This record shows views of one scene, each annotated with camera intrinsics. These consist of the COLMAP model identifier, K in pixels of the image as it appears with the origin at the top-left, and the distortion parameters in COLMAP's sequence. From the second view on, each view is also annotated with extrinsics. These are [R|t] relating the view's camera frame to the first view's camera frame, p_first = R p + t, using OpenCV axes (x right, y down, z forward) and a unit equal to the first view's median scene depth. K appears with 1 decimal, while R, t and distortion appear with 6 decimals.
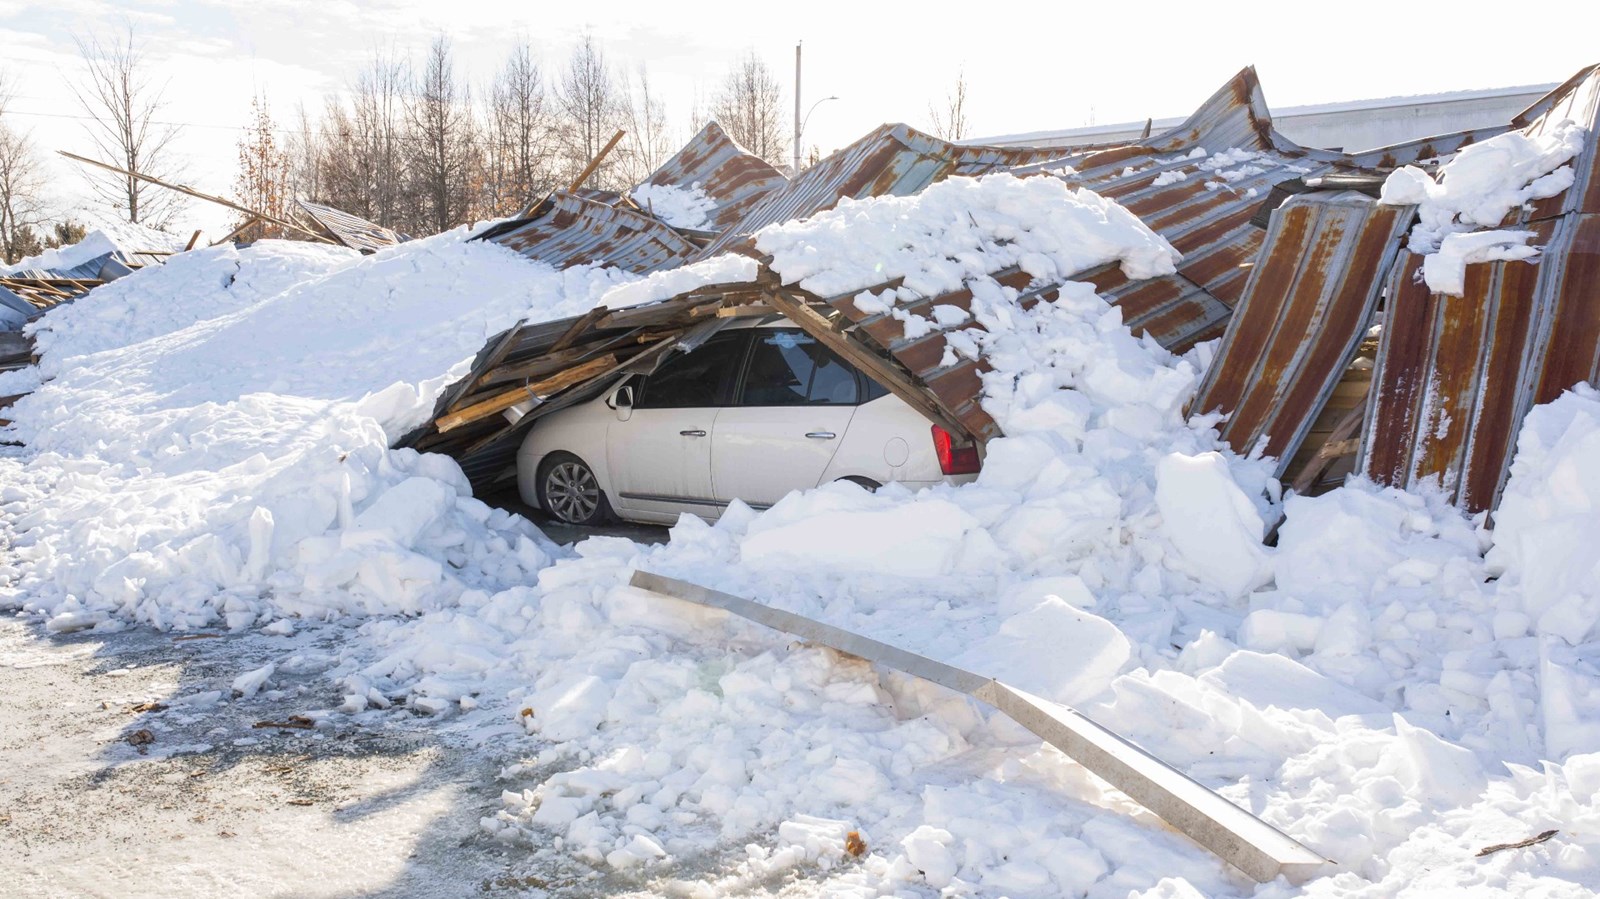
lens RADIAL K [[1548.3, 0, 808.5], [0, 1548.3, 400.6], [0, 0, 1]] dist [-0.046446, 0.083452]
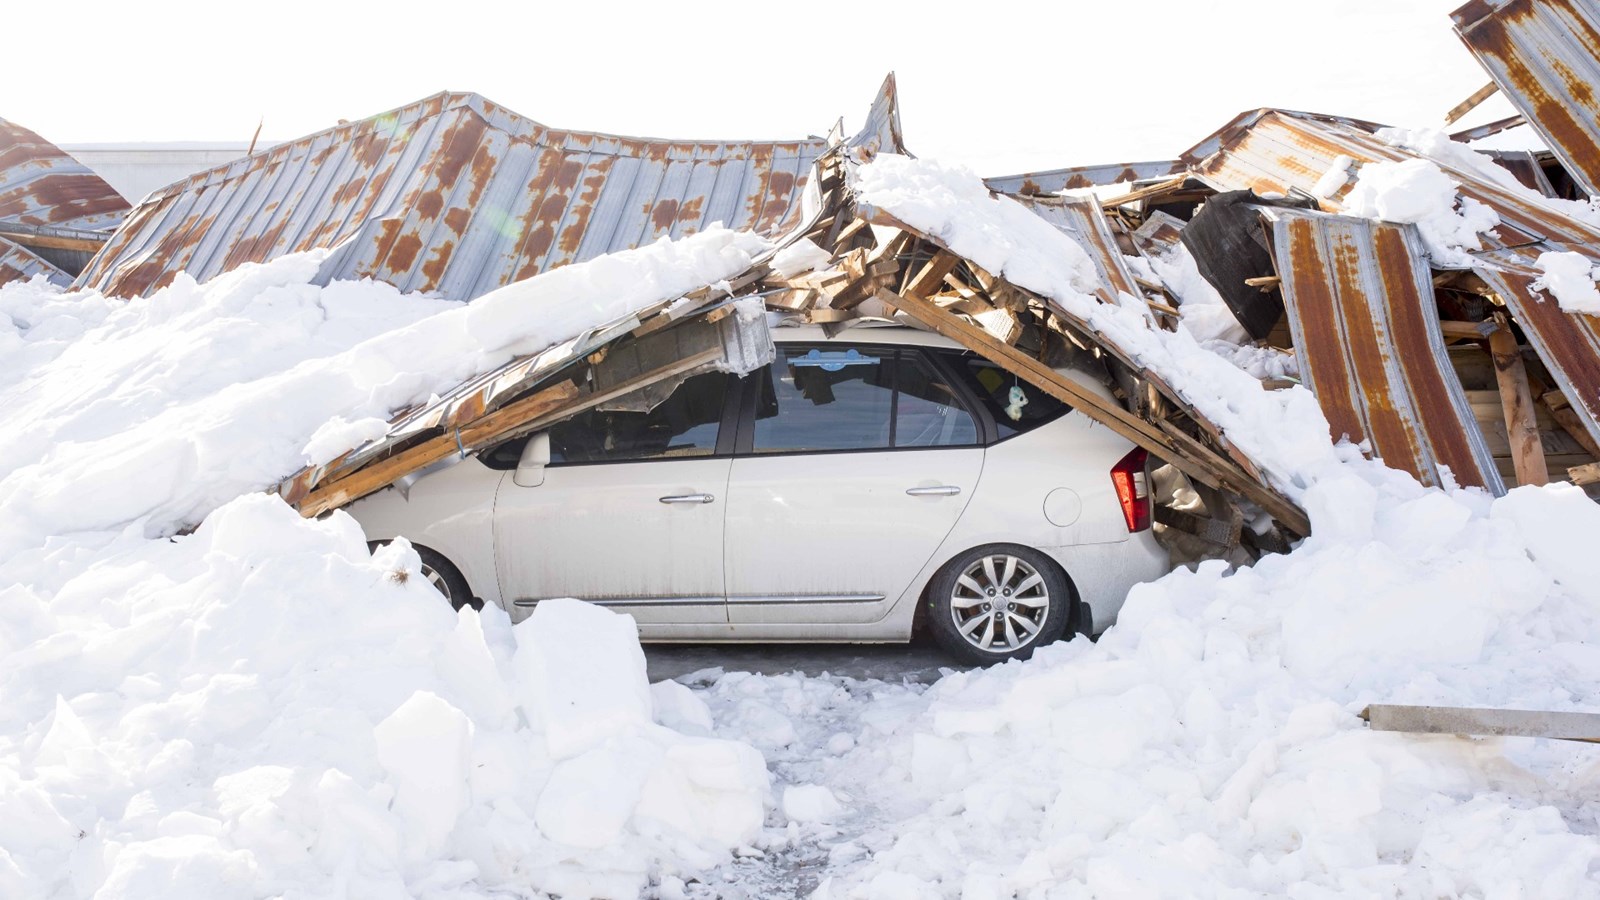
lens RADIAL K [[1552.6, 0, 800.0], [0, 1552.6, 450.0], [0, 0, 1]] dist [-0.026040, -0.010517]
pose [[0.758360, -0.027829, 0.651242, -0.336700], [0.030196, 0.999516, 0.007548, -0.002572], [-0.651136, 0.013940, 0.758833, 0.323745]]
